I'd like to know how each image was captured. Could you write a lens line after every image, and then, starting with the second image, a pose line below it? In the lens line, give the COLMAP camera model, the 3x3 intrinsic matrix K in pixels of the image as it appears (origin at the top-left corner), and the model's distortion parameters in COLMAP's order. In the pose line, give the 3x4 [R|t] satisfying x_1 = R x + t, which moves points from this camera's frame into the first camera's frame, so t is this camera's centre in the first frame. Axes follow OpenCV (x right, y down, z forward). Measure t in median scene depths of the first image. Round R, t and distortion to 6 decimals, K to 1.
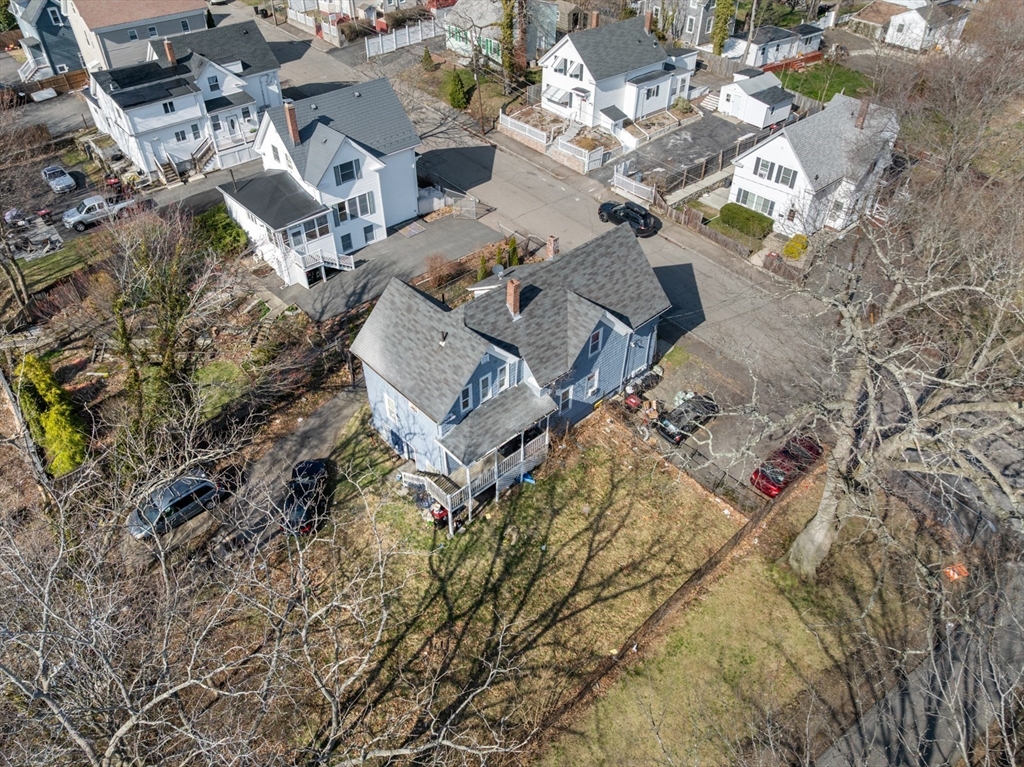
lens RADIAL K [[724.5, 0, 512.0], [0, 724.5, 383.5], [0, 0, 1]] dist [-0.032570, -0.000975]
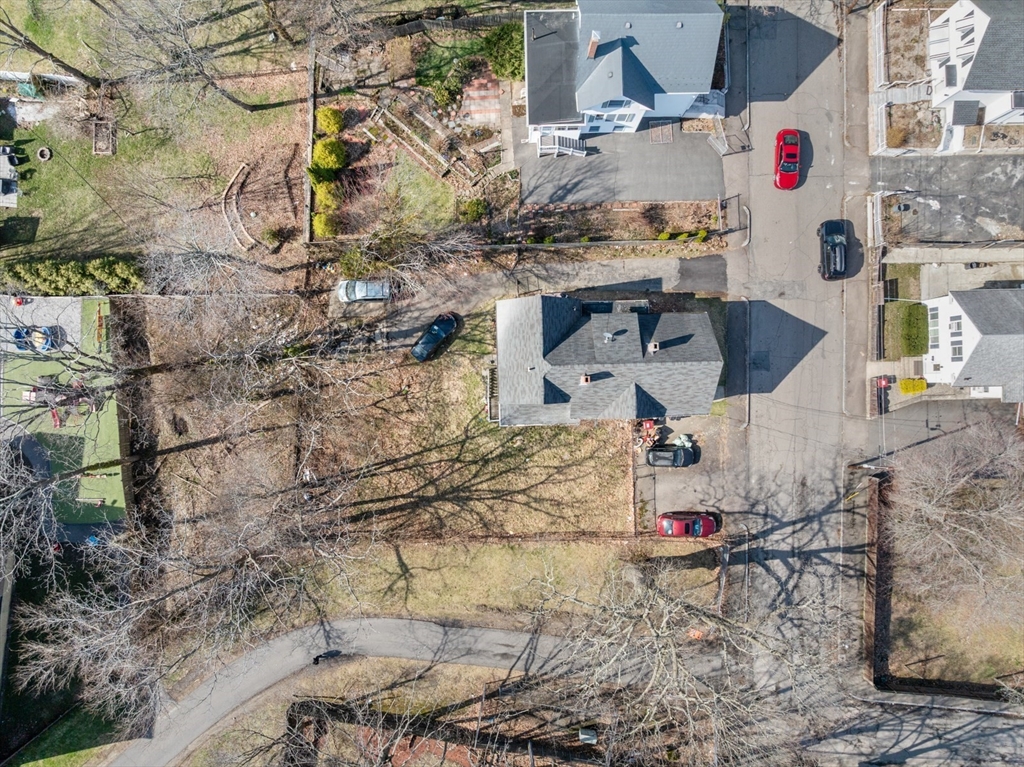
lens RADIAL K [[724.5, 0, 512.0], [0, 724.5, 383.5], [0, 0, 1]] dist [-0.032570, -0.000975]
pose [[0.755946, 0.654563, 0.009688, -0.104954], [-0.435669, 0.491992, 0.753748, -1.022389], [0.488609, -0.574013, 0.657092, -0.007777]]
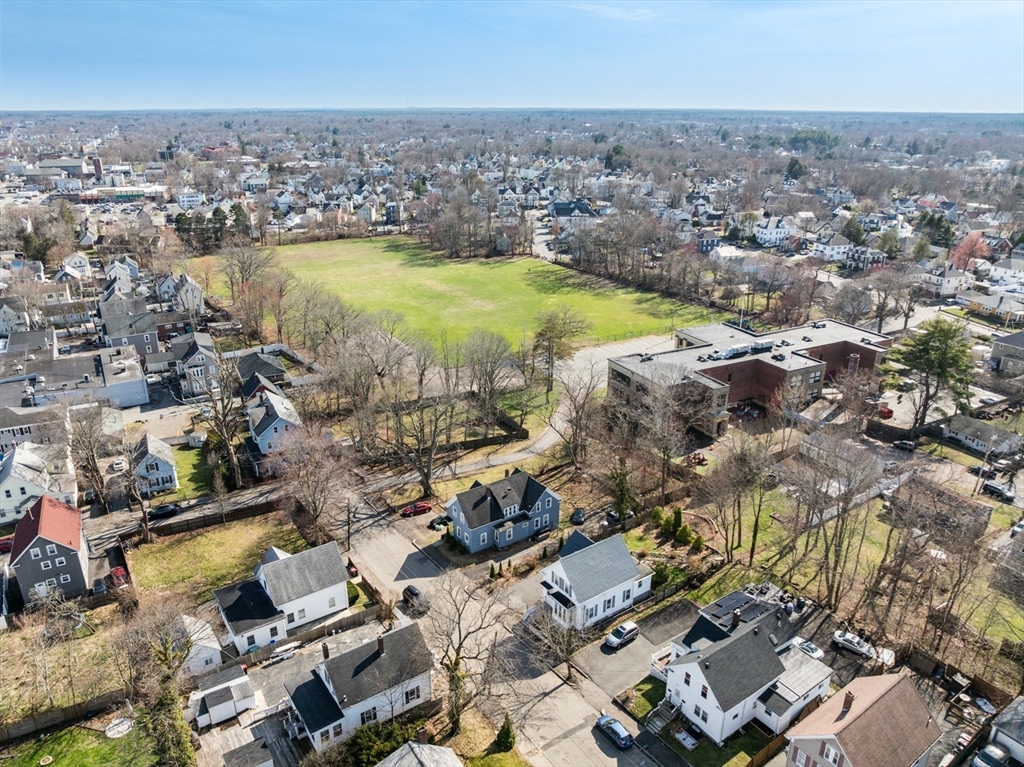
lens RADIAL K [[724.5, 0, 512.0], [0, 724.5, 383.5], [0, 0, 1]] dist [-0.032570, -0.000975]
pose [[-0.992397, -0.044758, 0.114656, -0.324910], [0.080395, 0.469638, 0.879191, -2.708825], [-0.093197, 0.881724, -0.462469, 1.877000]]
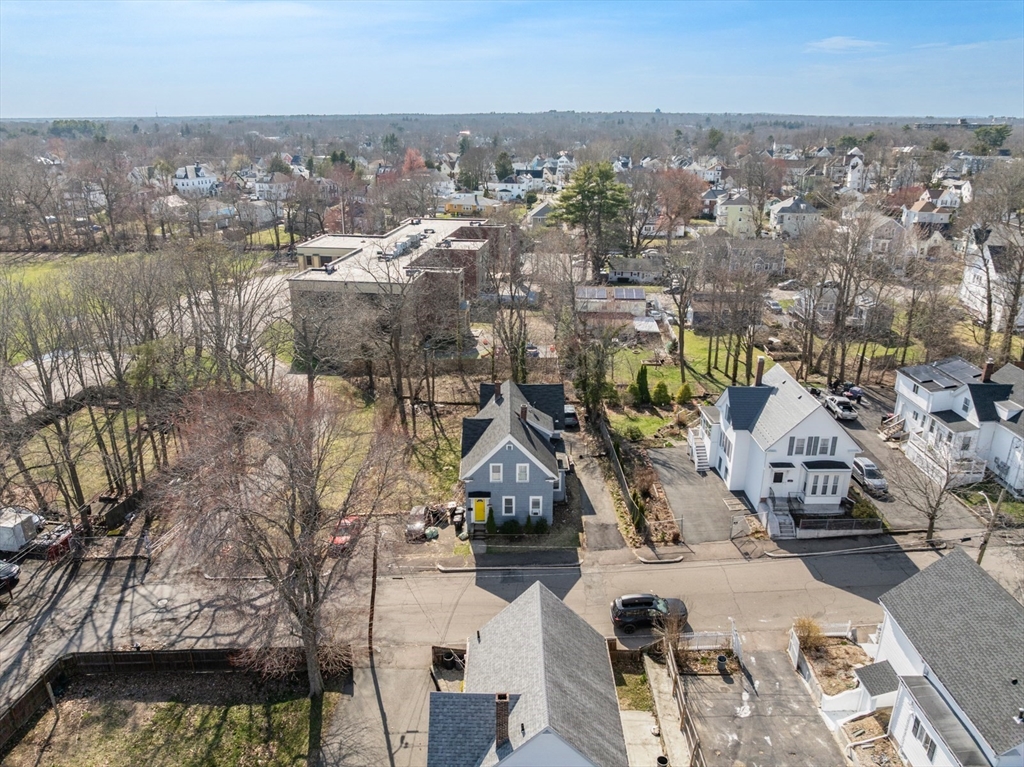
lens RADIAL K [[724.5, 0, 512.0], [0, 724.5, 383.5], [0, 0, 1]] dist [-0.032570, -0.000975]
pose [[-0.667530, 0.257342, -0.698698, 1.103357], [-0.490428, 0.554111, 0.672638, -1.221667], [0.560254, 0.791666, -0.243678, 1.303110]]
